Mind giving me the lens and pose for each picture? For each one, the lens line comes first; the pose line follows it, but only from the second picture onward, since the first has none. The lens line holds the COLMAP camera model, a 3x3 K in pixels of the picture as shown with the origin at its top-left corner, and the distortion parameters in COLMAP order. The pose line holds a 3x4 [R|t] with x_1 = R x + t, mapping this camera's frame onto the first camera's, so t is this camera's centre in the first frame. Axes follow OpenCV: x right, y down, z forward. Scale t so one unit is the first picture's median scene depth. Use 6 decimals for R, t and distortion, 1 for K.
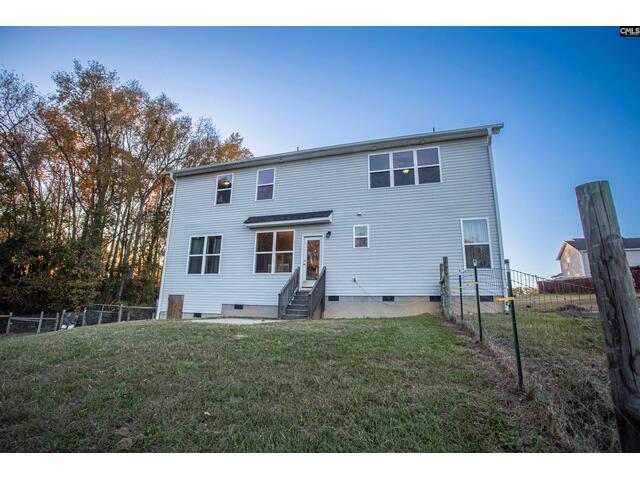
lens RADIAL K [[337.3, 0, 317.6], [0, 337.3, 242.3], [0, 0, 1]] dist [-0.085452, 0.041722]
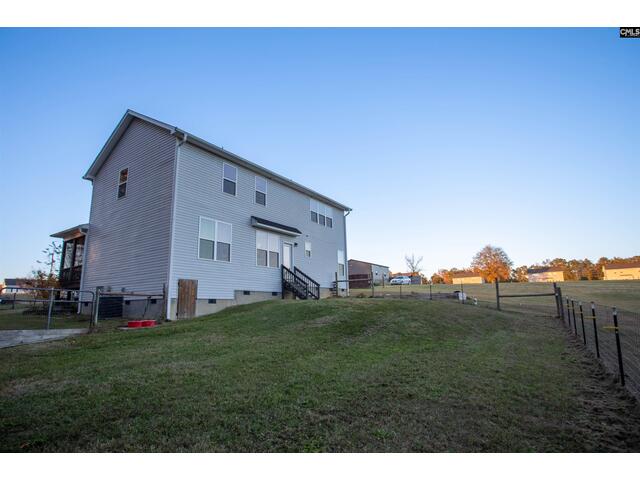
lens RADIAL K [[337.3, 0, 317.6], [0, 337.3, 242.3], [0, 0, 1]] dist [-0.085452, 0.041722]
pose [[0.251785, 0.137637, 0.957946, -1.248523], [-0.205179, 0.974926, -0.086148, 0.067714], [-0.945783, -0.174860, 0.273712, 0.451961]]
